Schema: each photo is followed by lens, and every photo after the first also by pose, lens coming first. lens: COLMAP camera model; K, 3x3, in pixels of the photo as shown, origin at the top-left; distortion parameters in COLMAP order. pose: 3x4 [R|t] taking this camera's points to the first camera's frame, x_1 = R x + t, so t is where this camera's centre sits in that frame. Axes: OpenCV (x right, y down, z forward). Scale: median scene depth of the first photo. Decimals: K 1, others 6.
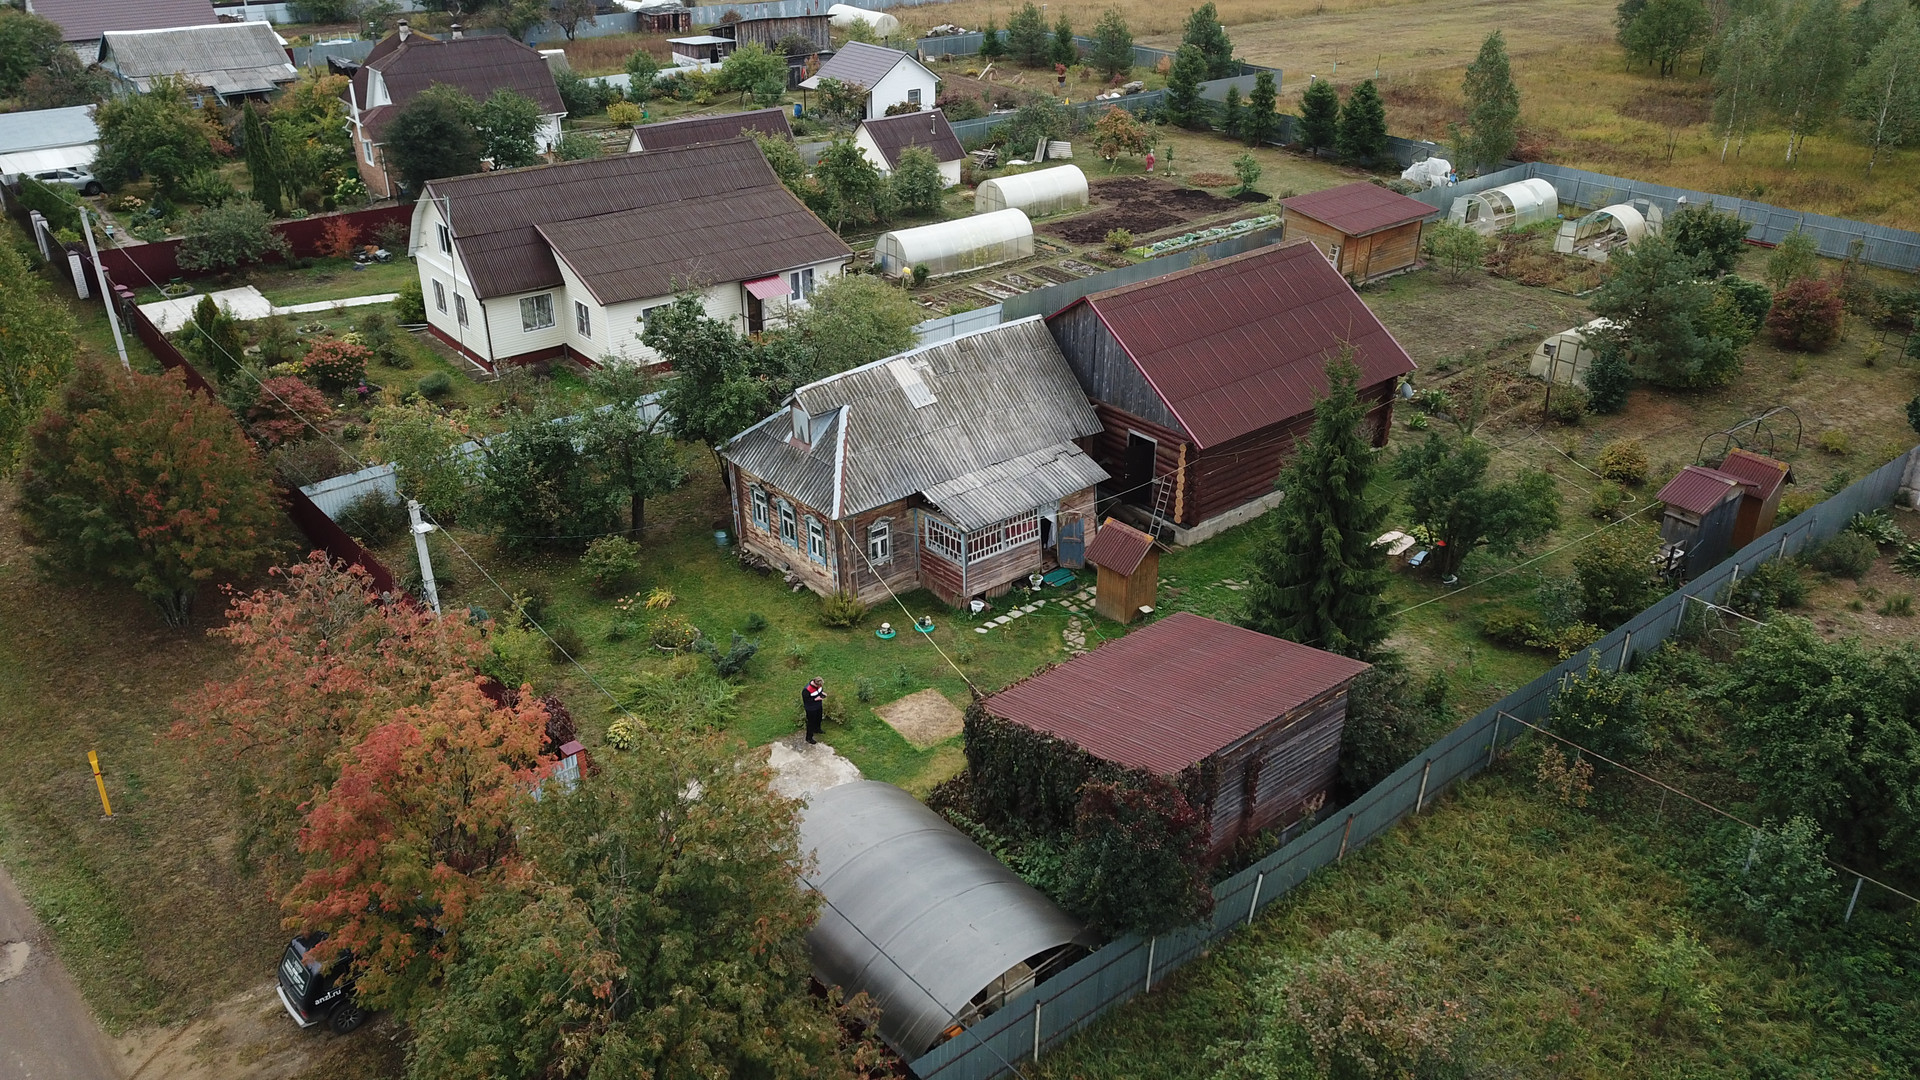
lens RADIAL K [[1462.3, 0, 956.2], [0, 1462.3, 563.3], [0, 0, 1]] dist [0.009602, -0.003091]
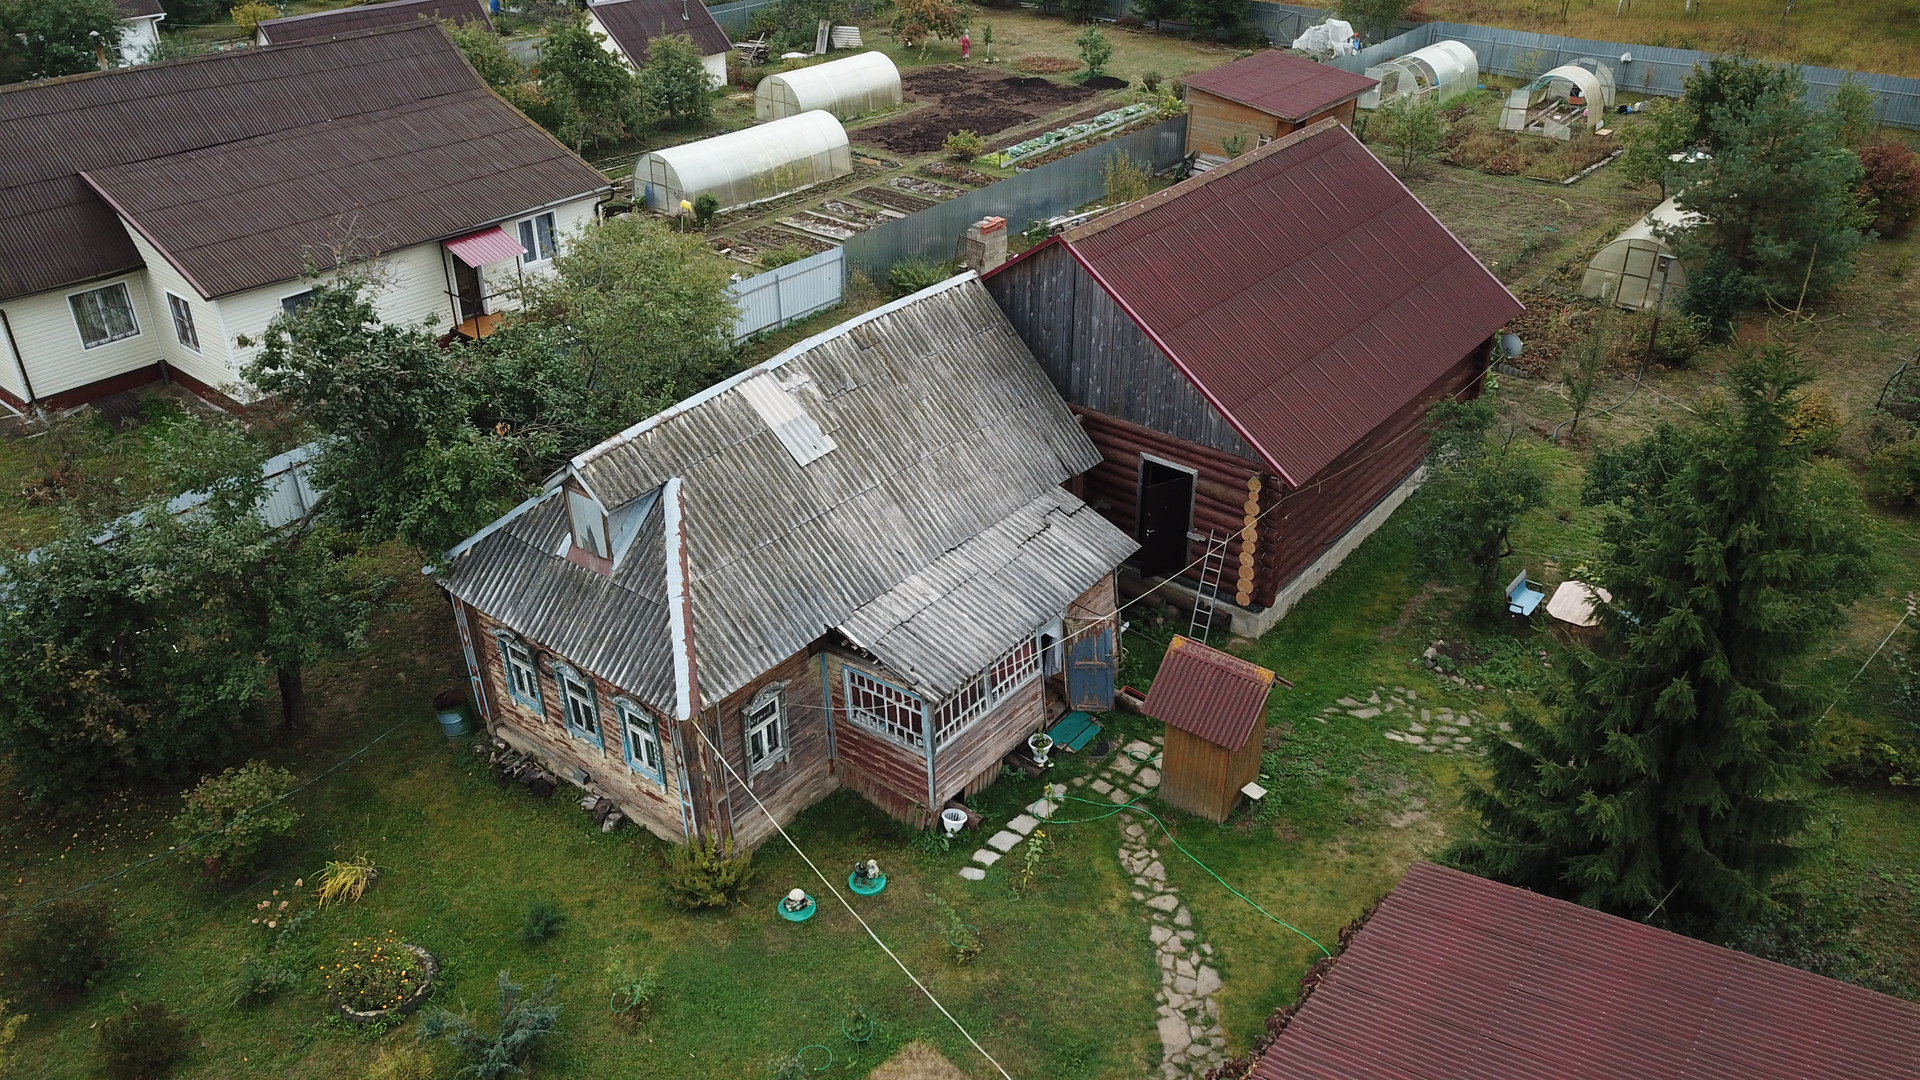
lens RADIAL K [[1462.3, 0, 949.0], [0, 1462.3, 534.3], [0, 0, 1]] dist [0.009602, -0.003091]
pose [[0.981595, -0.101034, 0.162057, -0.049120], [0.095409, 0.994546, 0.042147, -0.075619], [-0.165432, -0.025909, 0.985881, 0.350915]]
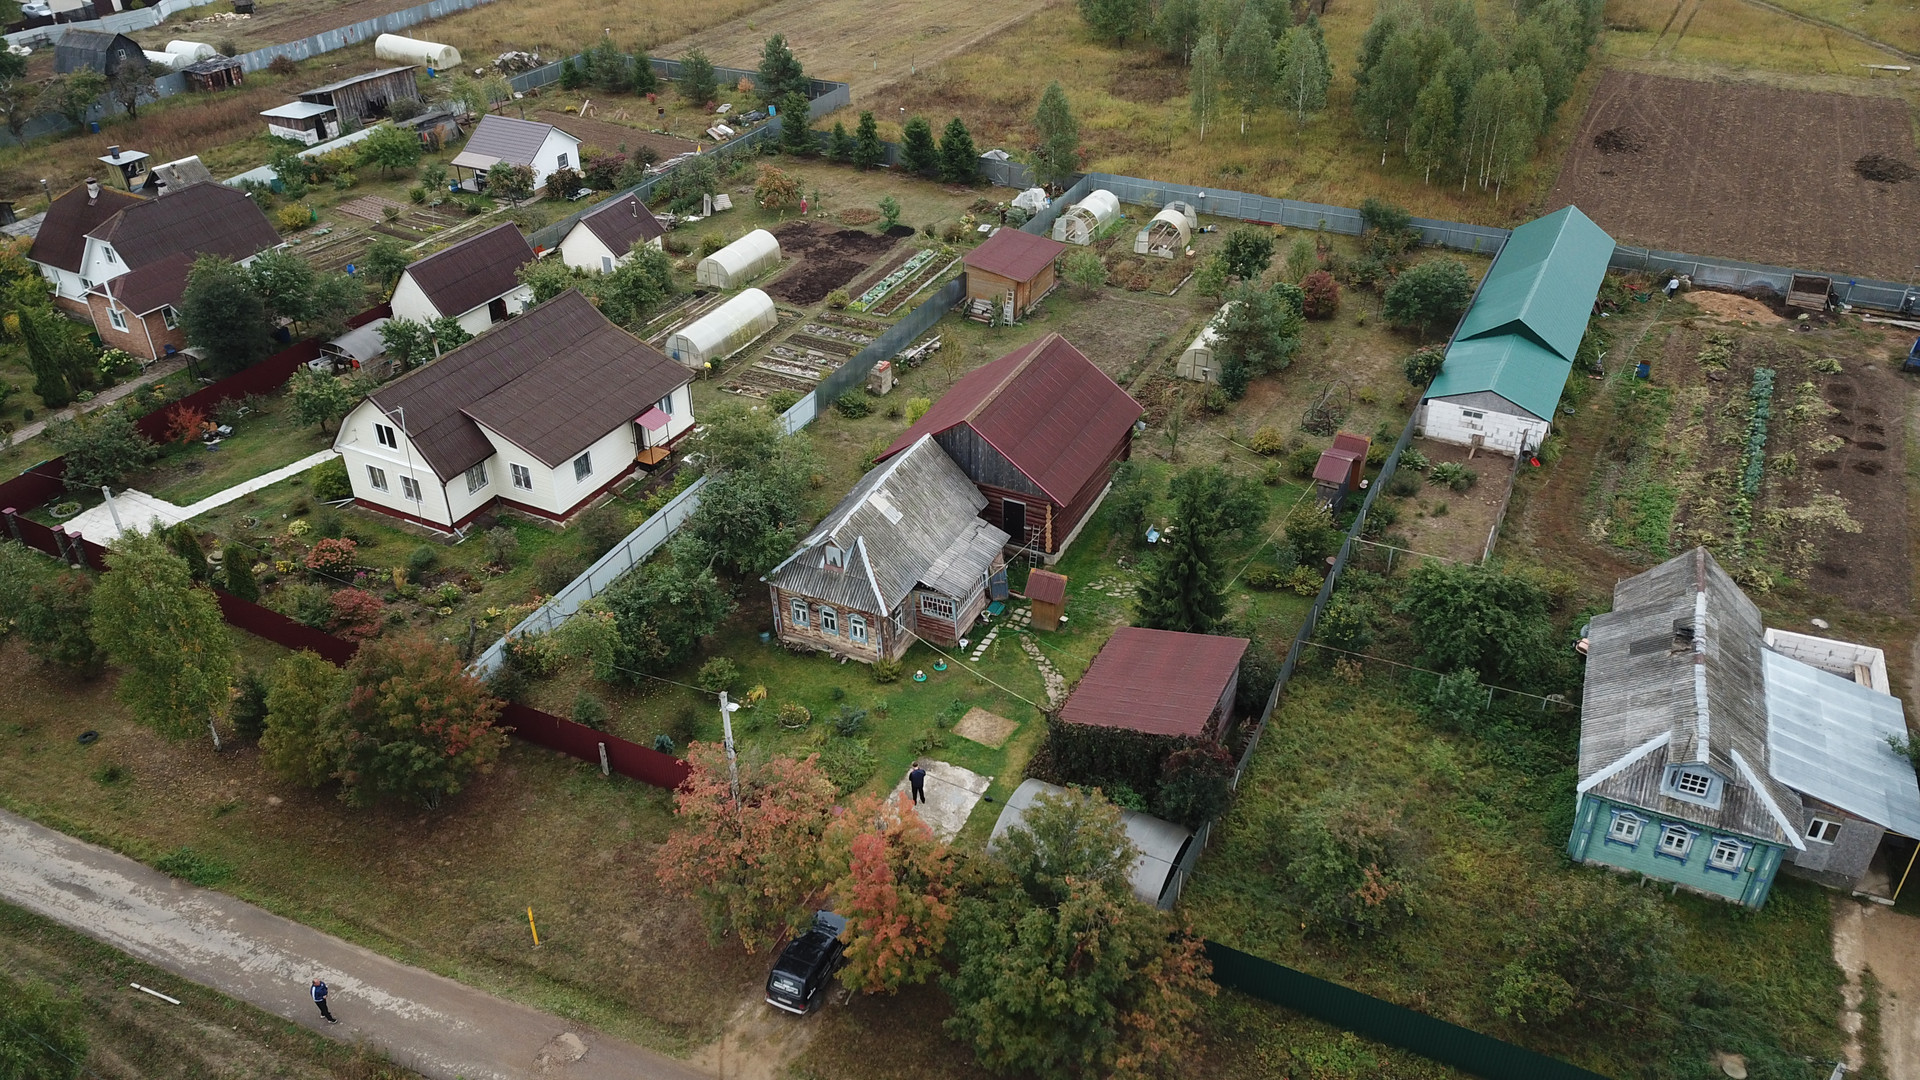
lens RADIAL K [[1462.3, 0, 966.8], [0, 1462.3, 546.9], [0, 0, 1]] dist [0.009602, -0.003091]
pose [[0.911373, -0.229675, 0.341539, -0.365003], [0.199286, 0.972309, 0.122067, -0.193210], [-0.360117, -0.043184, 0.931907, -0.323050]]
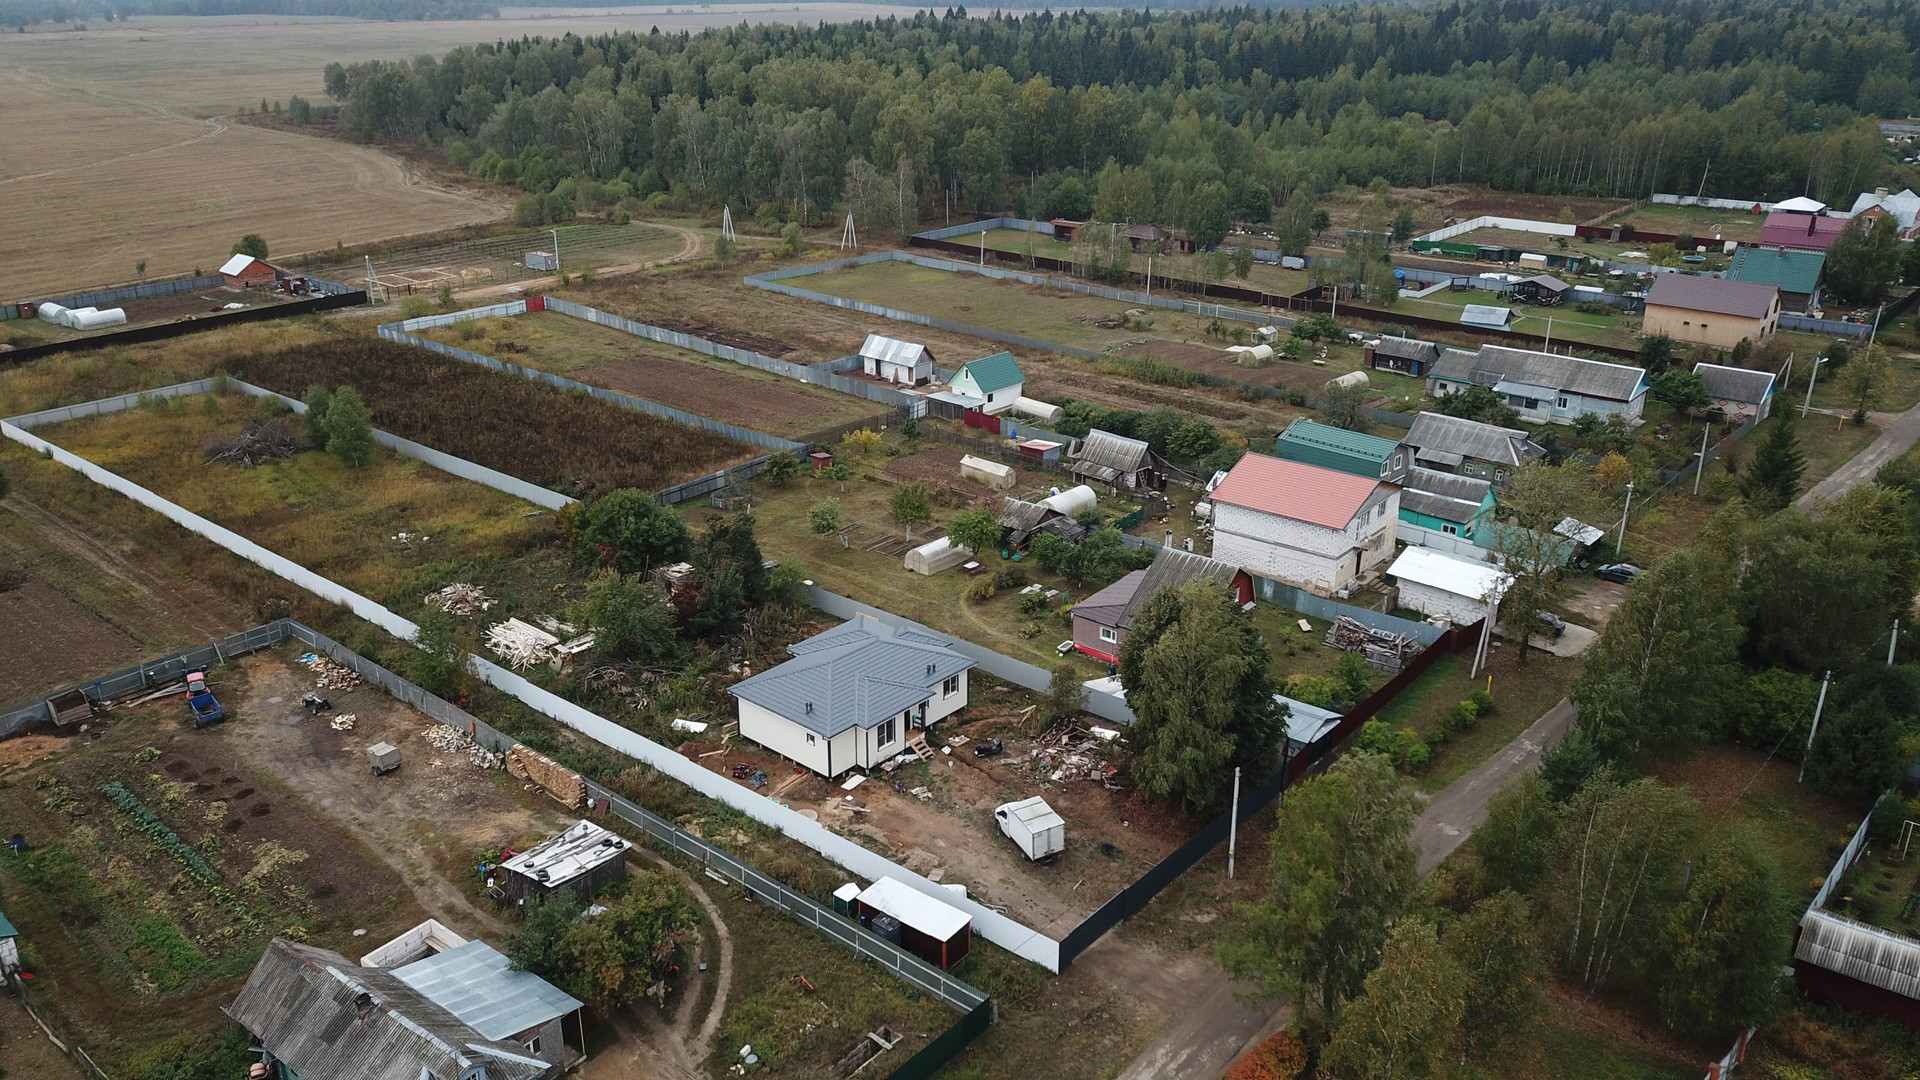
lens RADIAL K [[1462.3, 0, 926.6], [0, 1462.3, 542.8], [0, 0, 1]] dist [0.009602, -0.003091]
pose [[-0.149941, -0.360401, 0.920668, -0.632004], [0.461490, 0.798018, 0.387548, -0.464449], [-0.874382, 0.482988, 0.046665, -0.218311]]
